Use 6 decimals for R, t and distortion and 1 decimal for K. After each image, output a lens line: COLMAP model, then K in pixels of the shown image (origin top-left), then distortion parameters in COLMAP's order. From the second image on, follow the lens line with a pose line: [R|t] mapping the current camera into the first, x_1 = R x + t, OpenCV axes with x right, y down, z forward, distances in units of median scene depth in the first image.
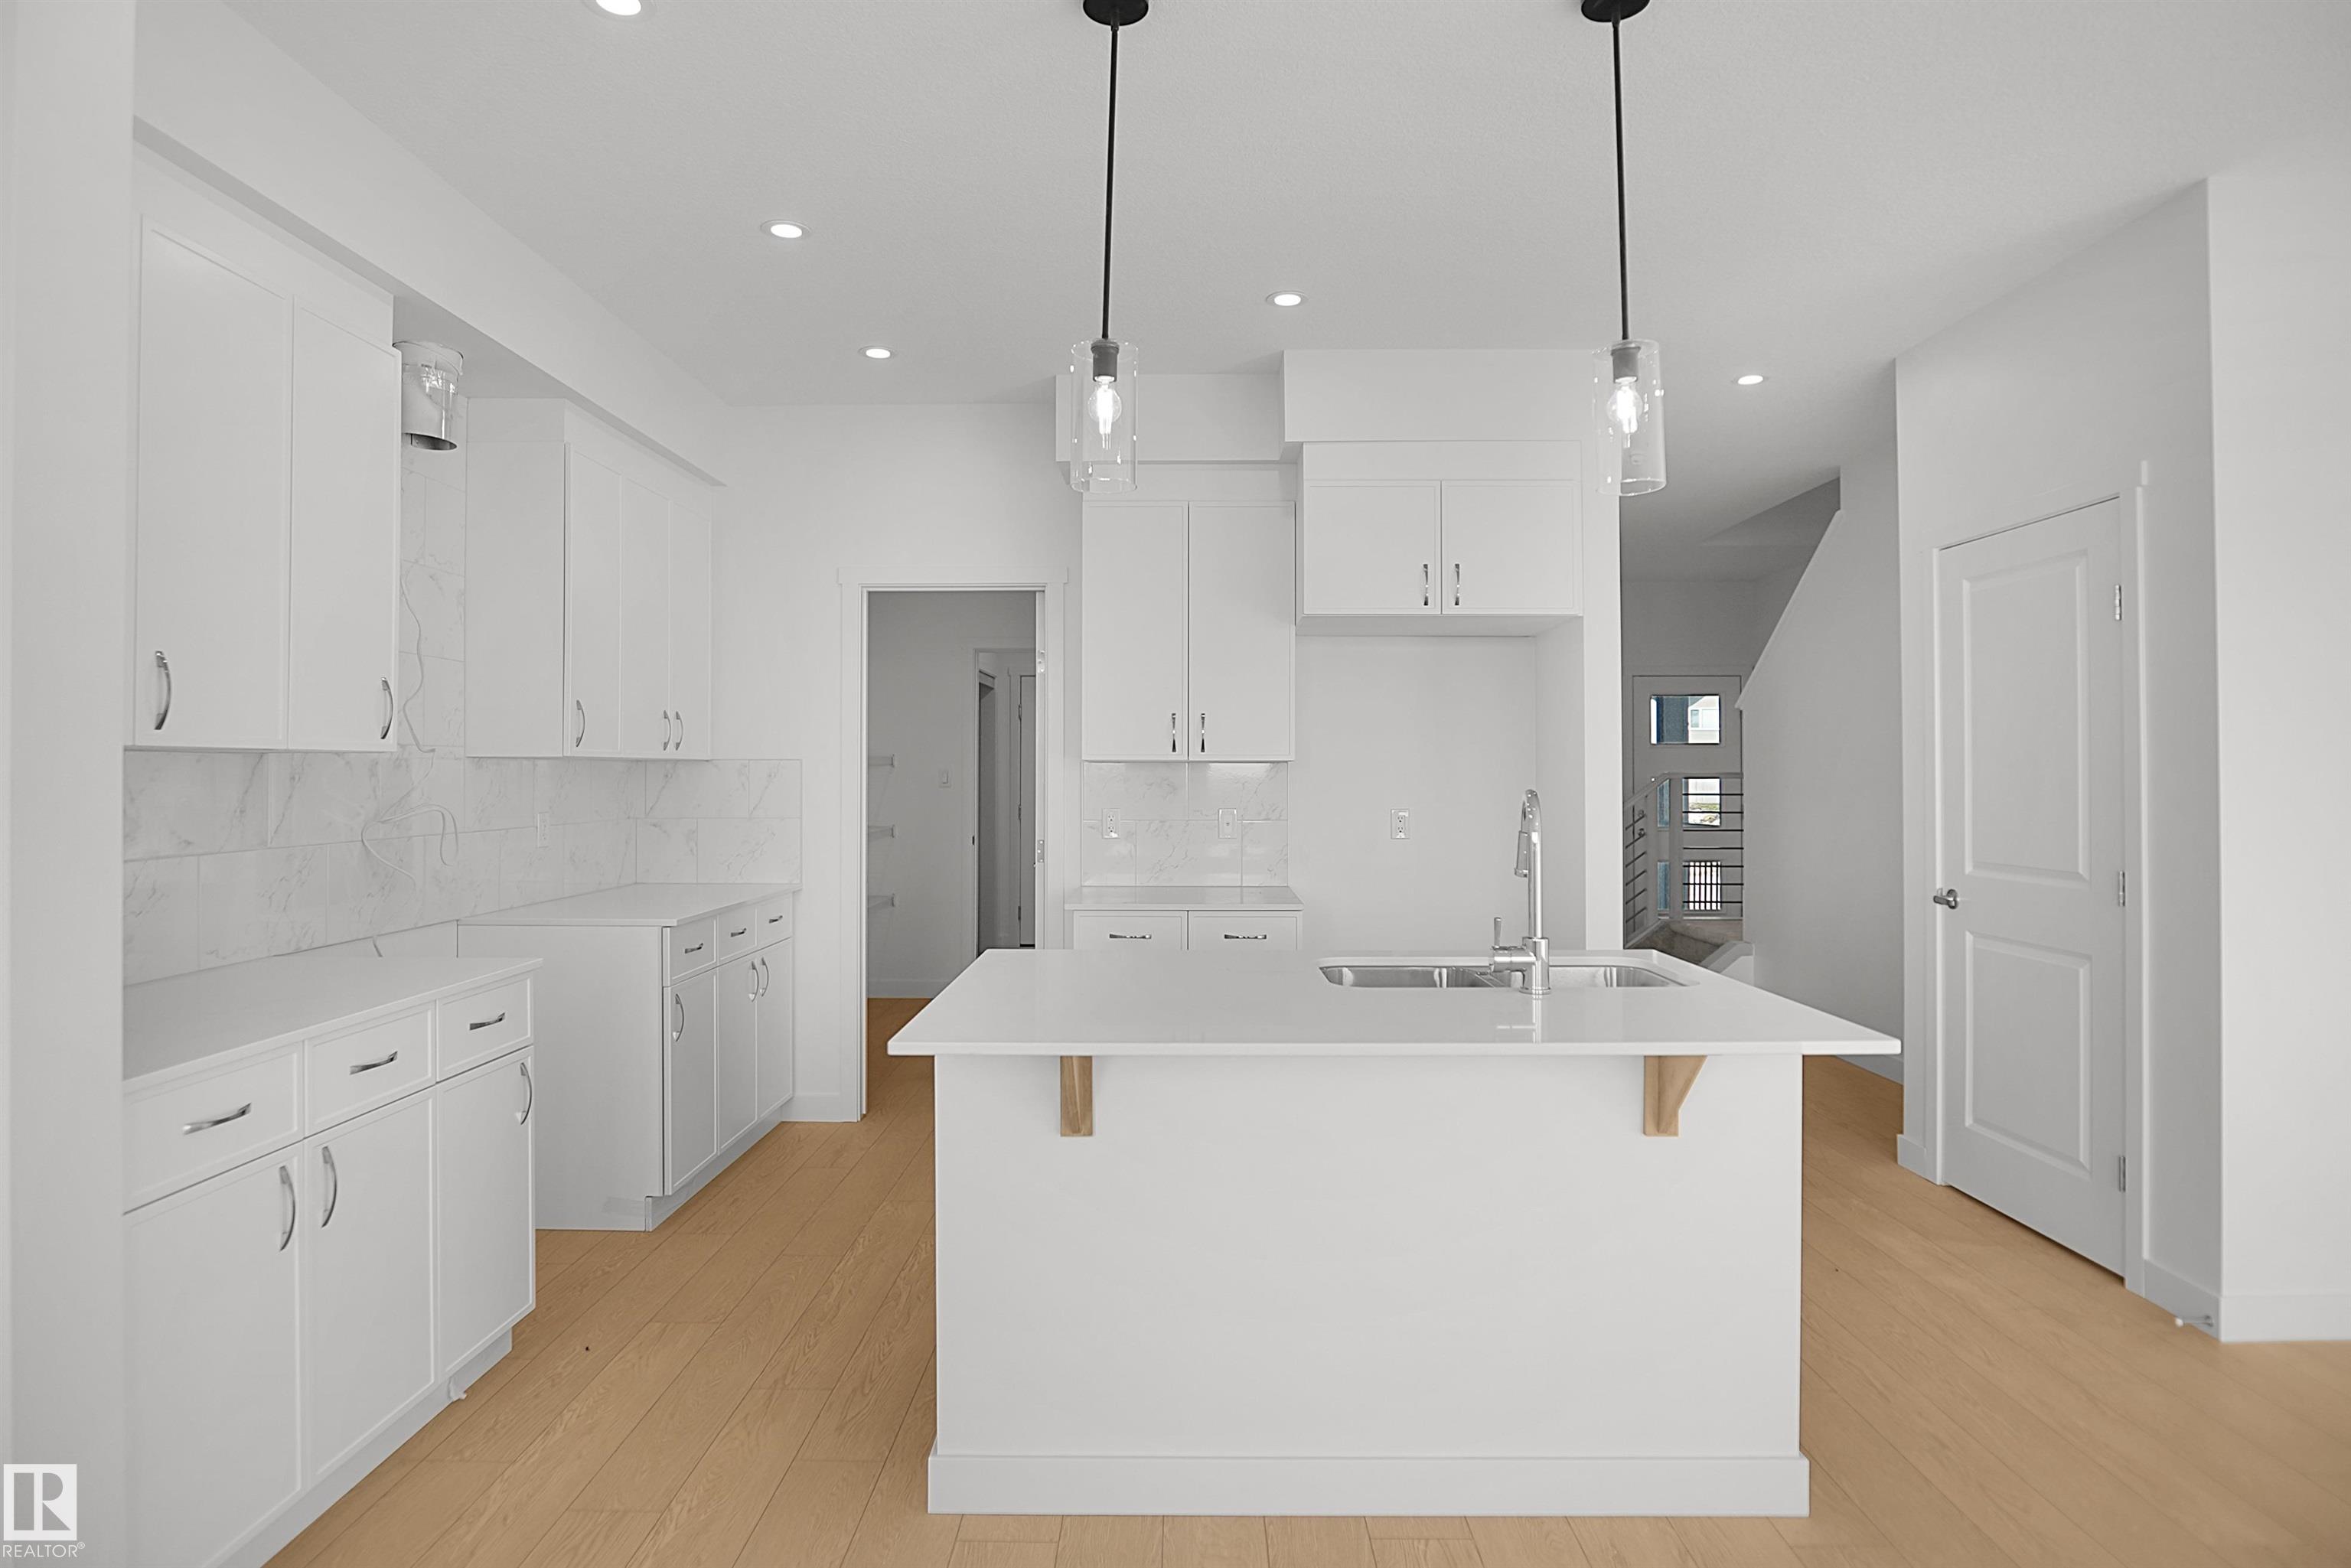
lens RADIAL K [[1267.4, 0, 1171.5], [0, 1267.4, 777.8], [0, 0, 1]] dist [-0.027100, 0.005634]
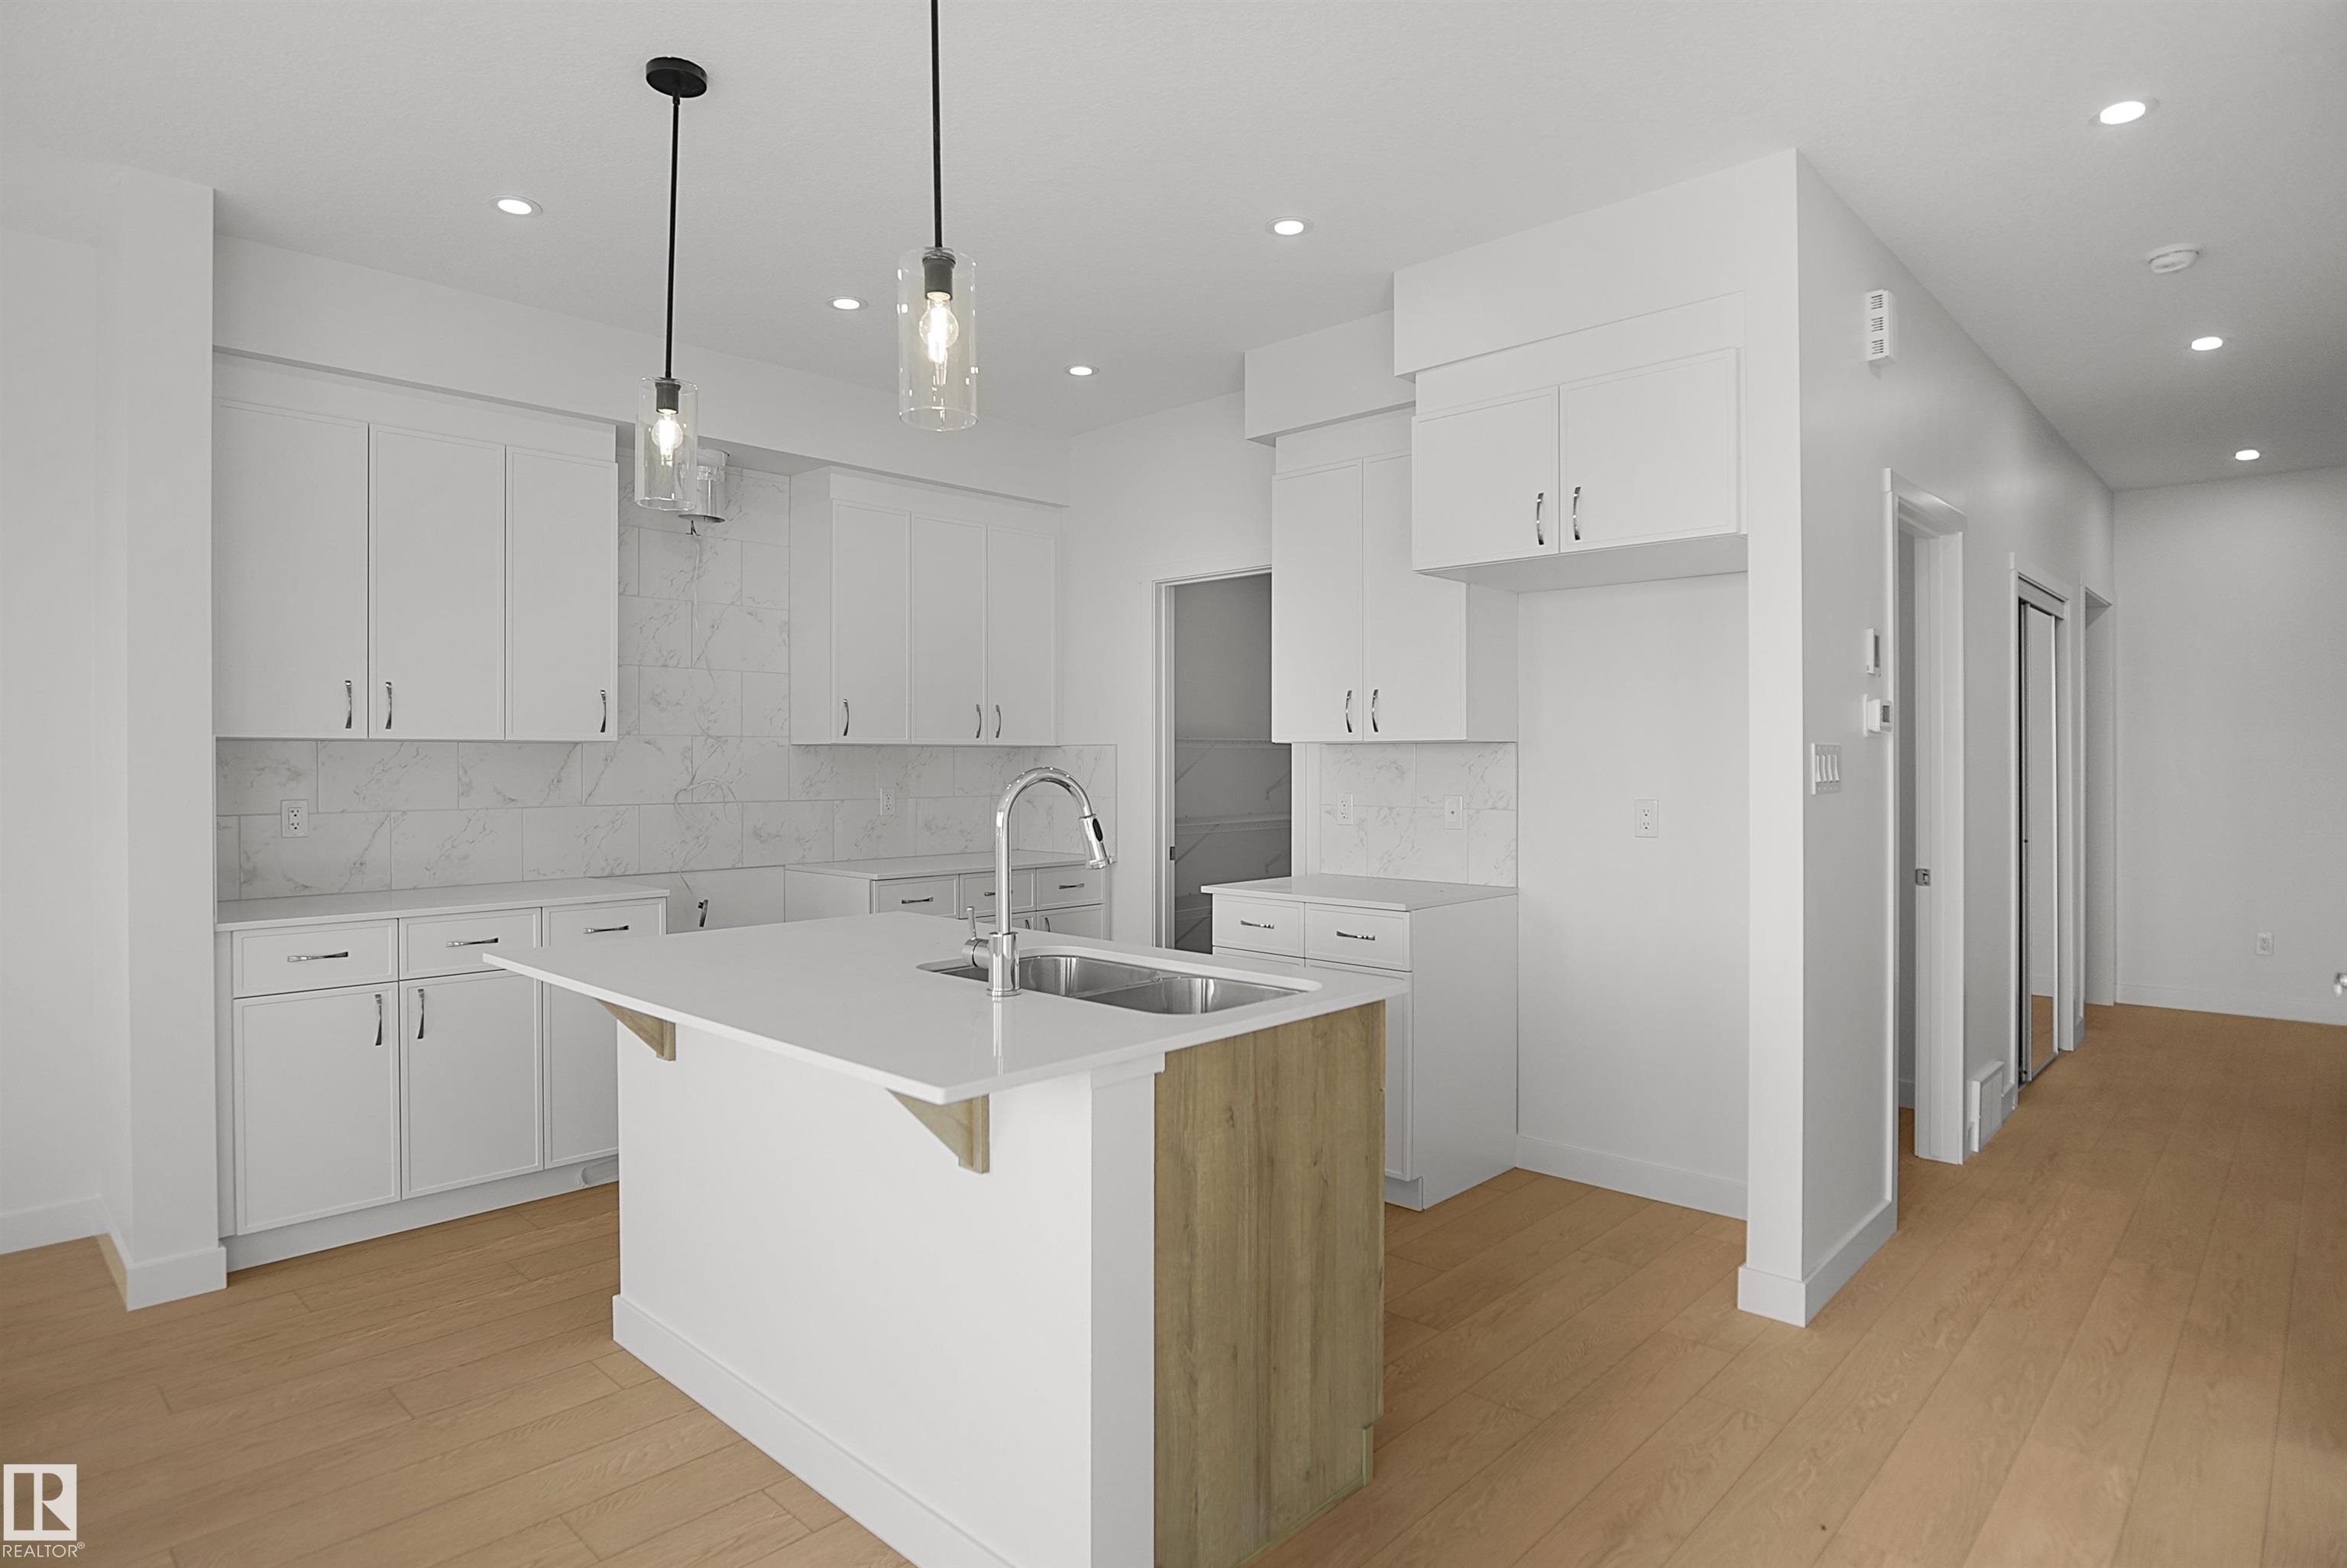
lens RADIAL K [[1265.1, 0, 1168.4], [0, 1265.1, 781.0], [0, 0, 1]] dist [-0.027100, 0.005634]
pose [[0.729445, 0.009267, -0.683977, 0.654121], [-0.002152, 0.999934, 0.011253, 0.006207], [0.684036, -0.006736, 0.729417, 0.287781]]
